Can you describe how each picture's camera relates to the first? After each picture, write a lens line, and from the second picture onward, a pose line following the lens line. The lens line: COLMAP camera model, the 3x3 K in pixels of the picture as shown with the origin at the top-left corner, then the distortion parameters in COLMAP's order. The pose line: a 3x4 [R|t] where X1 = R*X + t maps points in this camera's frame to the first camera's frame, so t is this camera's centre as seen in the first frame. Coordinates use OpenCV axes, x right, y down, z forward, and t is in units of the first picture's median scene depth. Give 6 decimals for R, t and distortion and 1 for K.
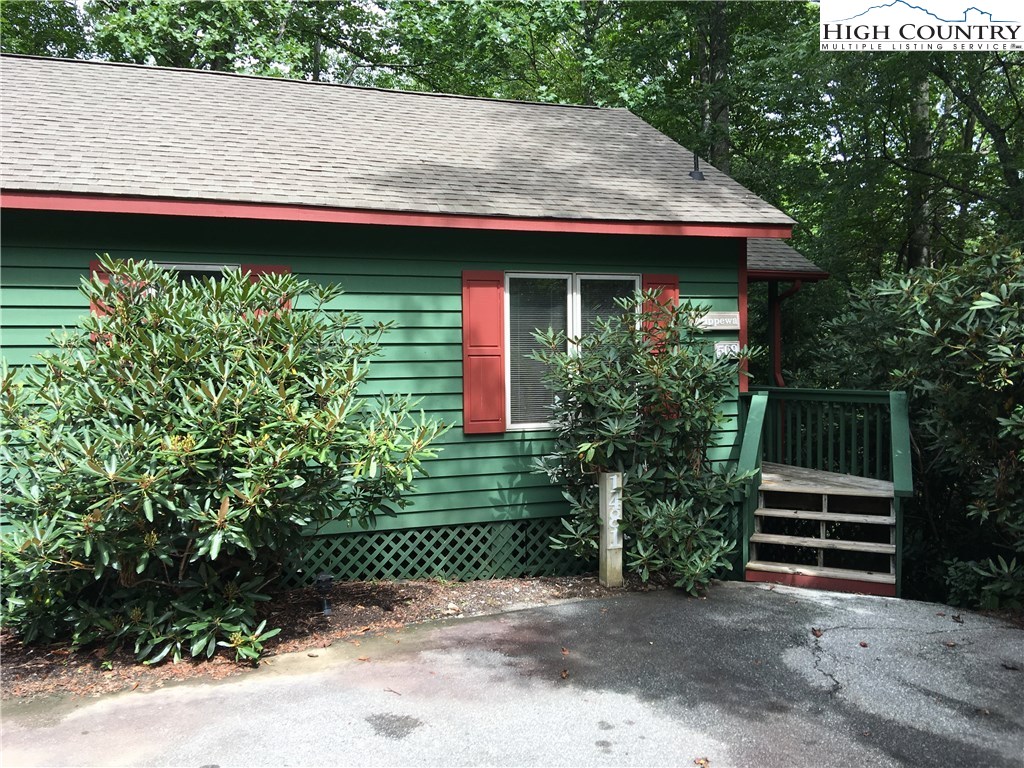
lens RADIAL K [[857.9, 0, 513.2], [0, 857.9, 372.3], [0, 0, 1]] dist [0.074515, -0.129381]
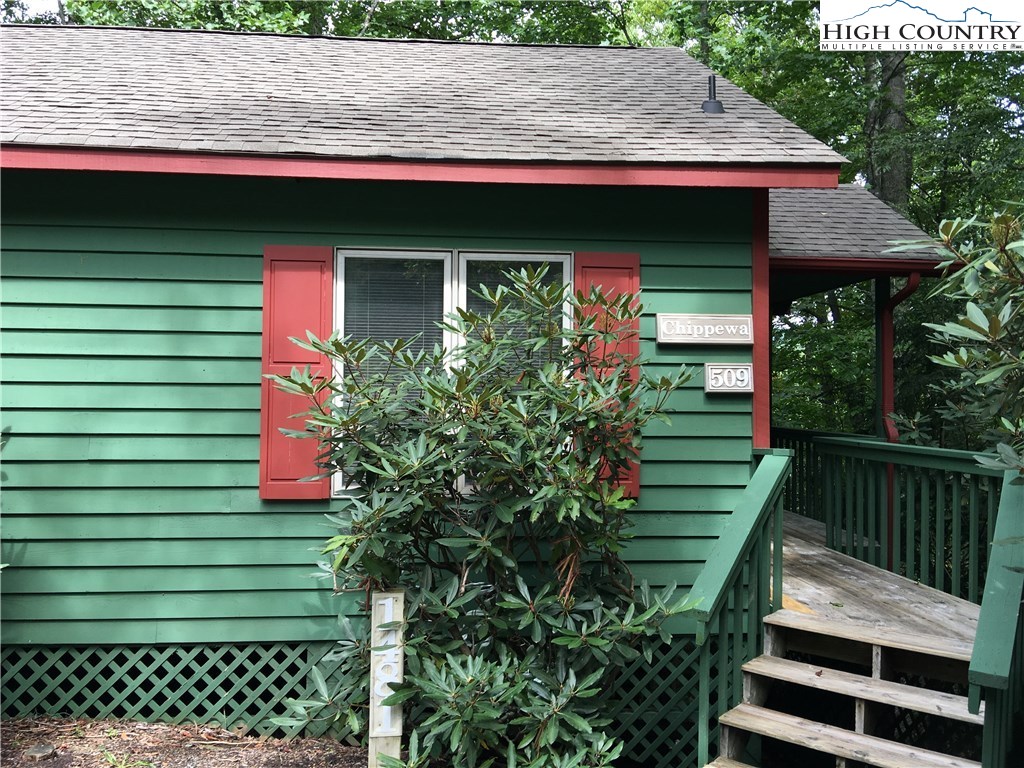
lens RADIAL K [[857.9, 0, 513.2], [0, 857.9, 372.3], [0, 0, 1]] dist [0.074515, -0.129381]
pose [[0.964794, 0.014494, -0.262609, 0.288290], [-0.025098, 0.998997, -0.037070, -0.003939], [0.261808, 0.042355, 0.964190, 0.420590]]
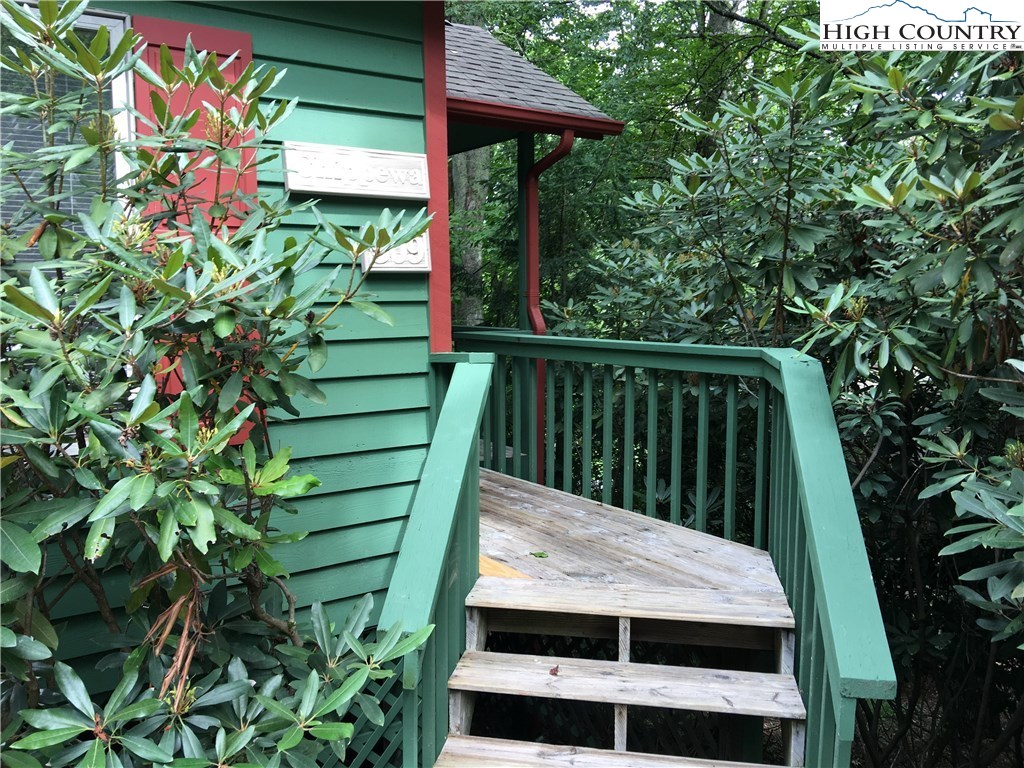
lens RADIAL K [[857.9, 0, 513.2], [0, 857.9, 372.3], [0, 0, 1]] dist [0.074515, -0.129381]
pose [[0.969799, -0.018489, 0.243206, 0.224207], [-0.000105, 0.997091, 0.076220, 0.000629], [-0.243907, -0.073943, 0.966975, 0.659622]]
